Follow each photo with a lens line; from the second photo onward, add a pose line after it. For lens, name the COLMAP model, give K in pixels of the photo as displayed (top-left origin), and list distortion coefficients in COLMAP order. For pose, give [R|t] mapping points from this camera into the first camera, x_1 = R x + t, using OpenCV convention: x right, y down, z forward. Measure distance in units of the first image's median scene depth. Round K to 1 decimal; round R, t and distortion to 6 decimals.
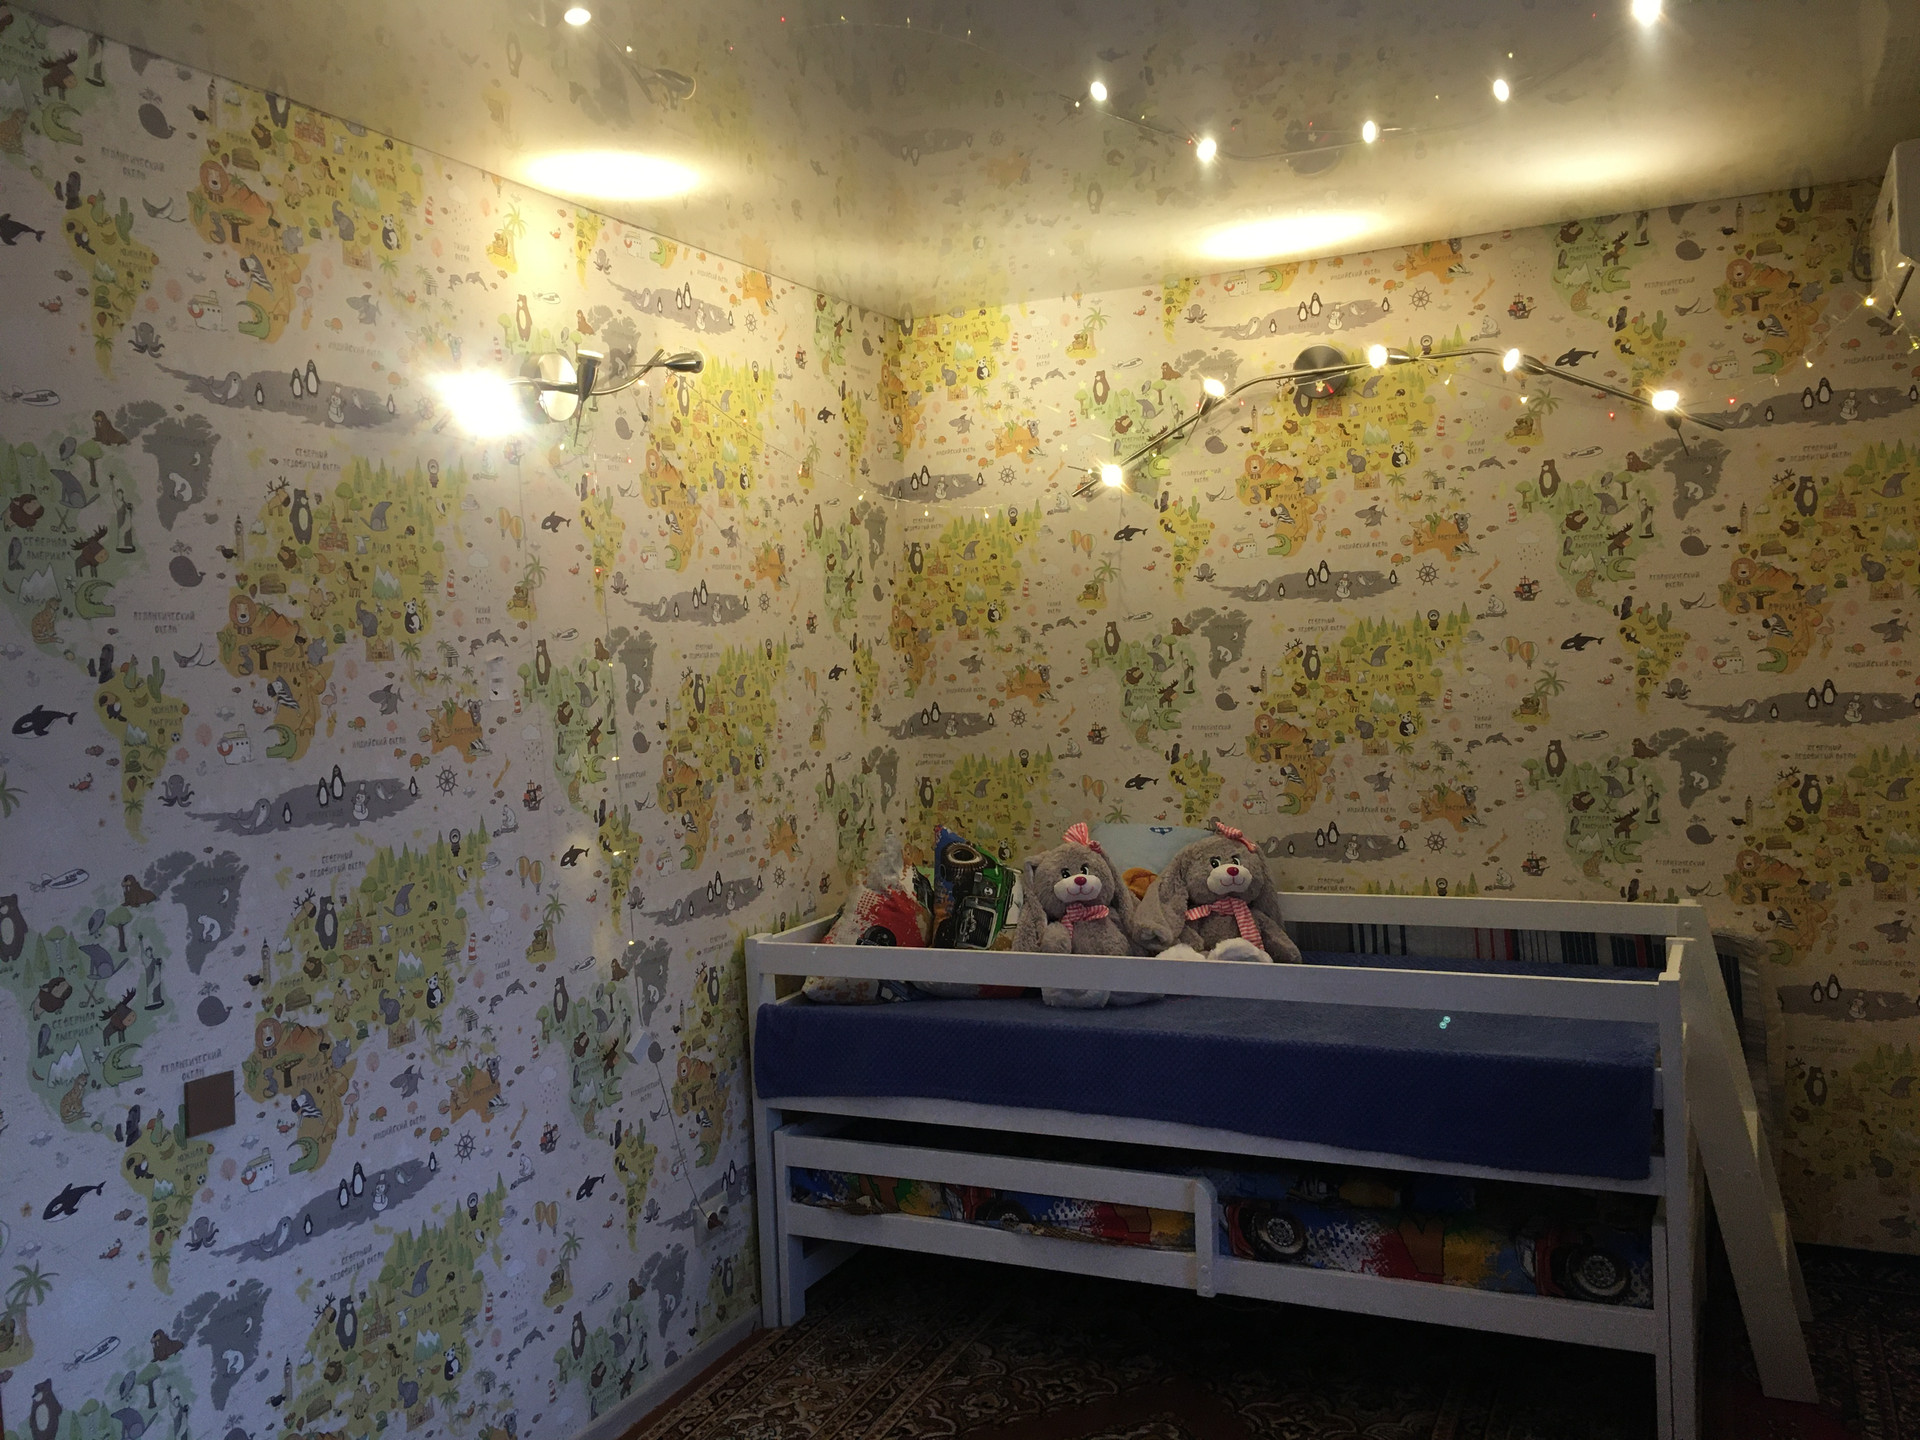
lens RADIAL K [[1639.7, 0, 953.5], [0, 1639.7, 714.7], [0, 0, 1]] dist [0.083391, -0.110987]
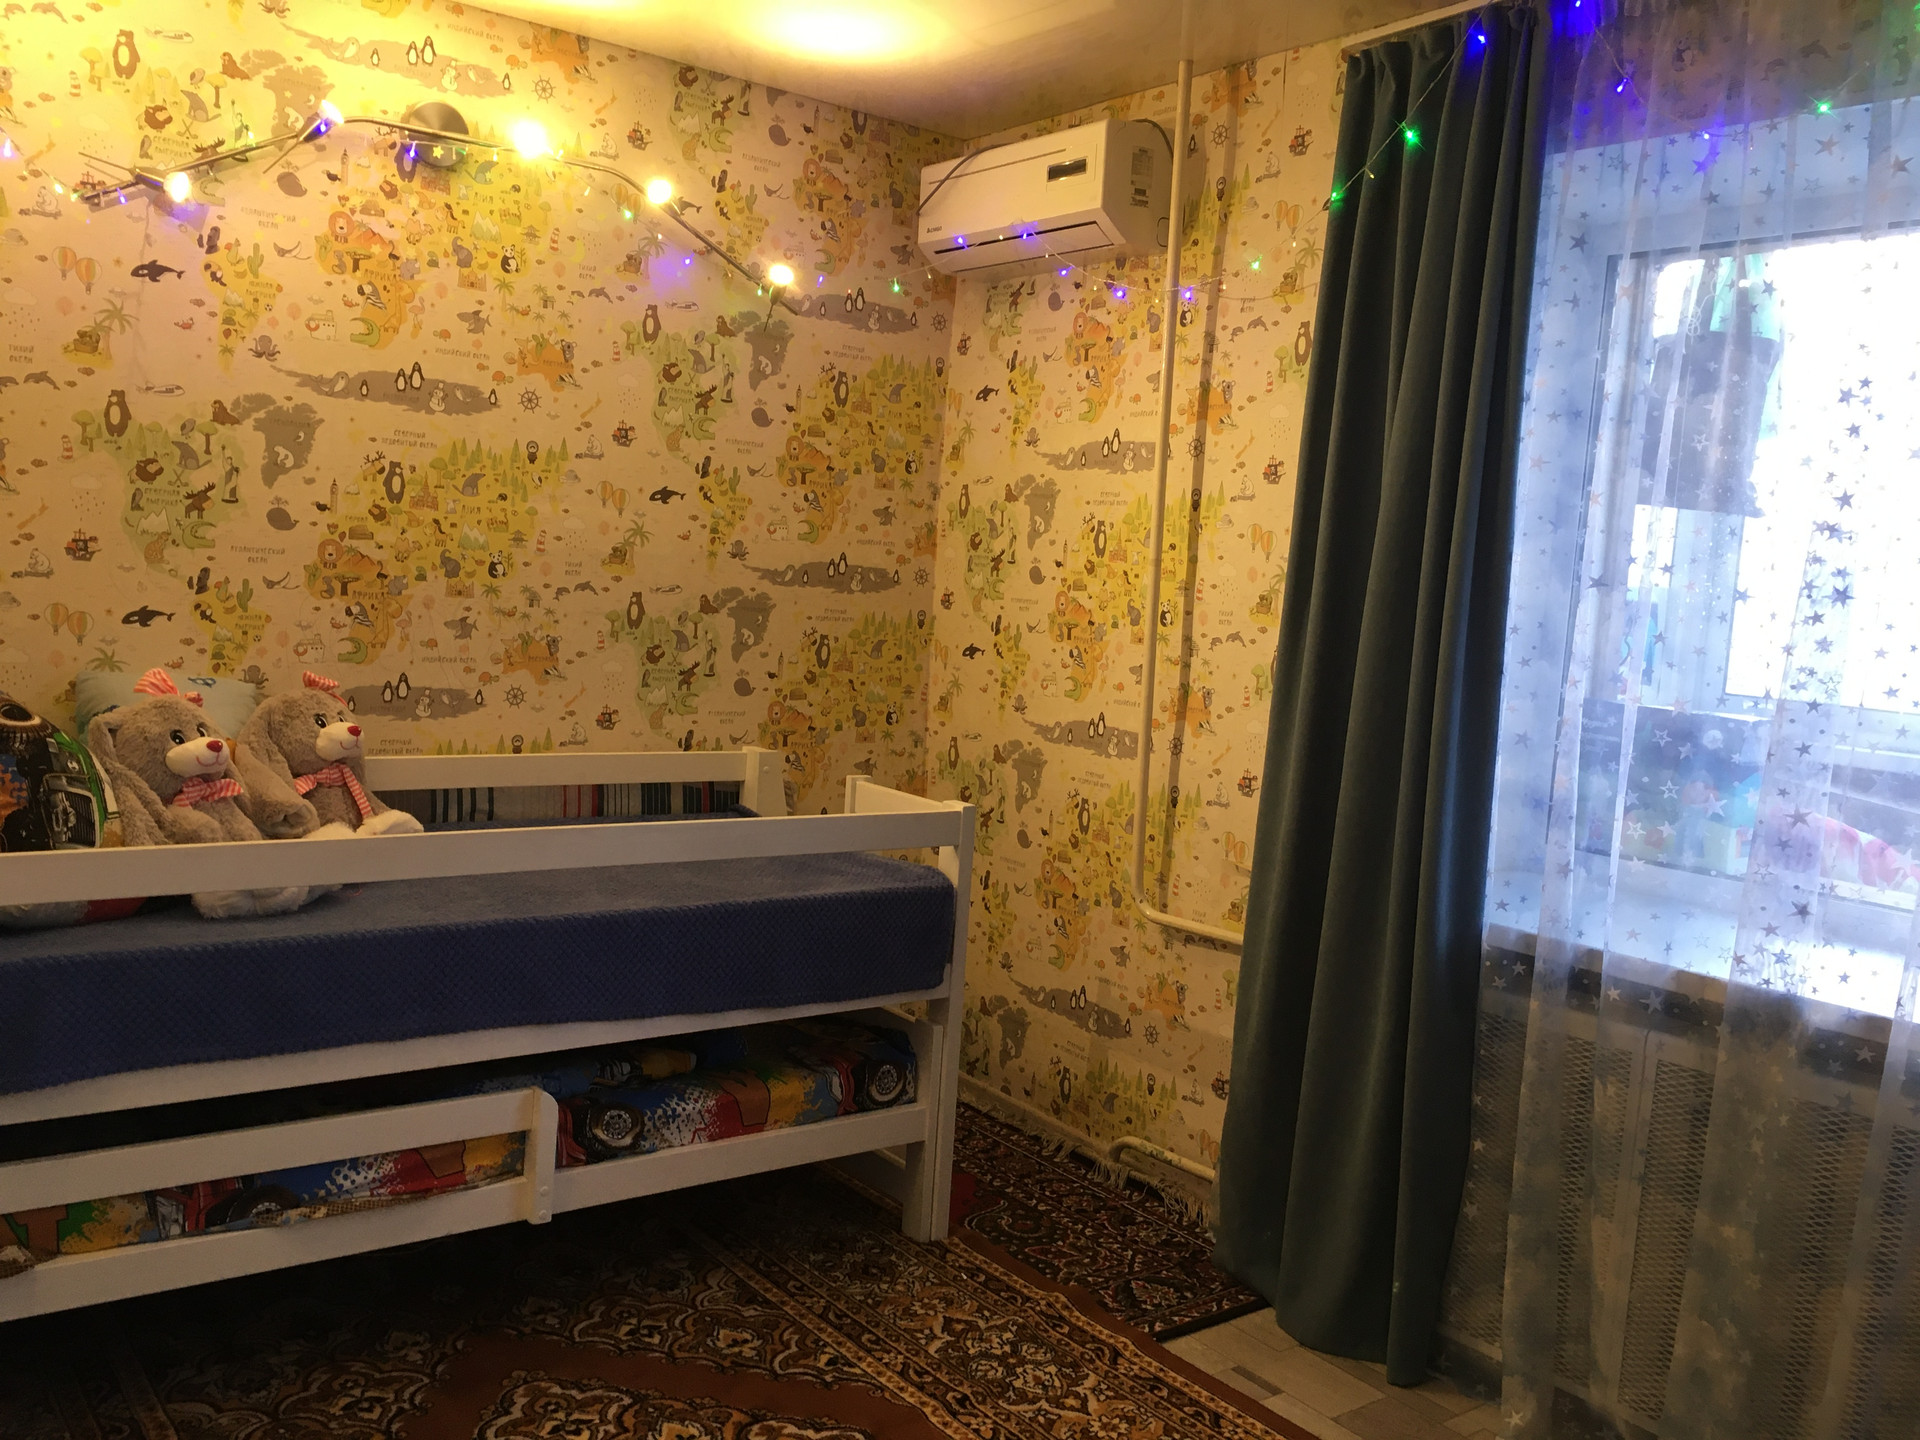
lens RADIAL K [[1639.7, 0, 953.5], [0, 1639.7, 714.7], [0, 0, 1]] dist [0.083391, -0.110987]
pose [[0.458914, -0.005515, 0.888463, -0.422168], [-0.051644, 0.998124, 0.032871, 0.046346], [-0.886978, -0.060969, 0.457769, 0.375865]]
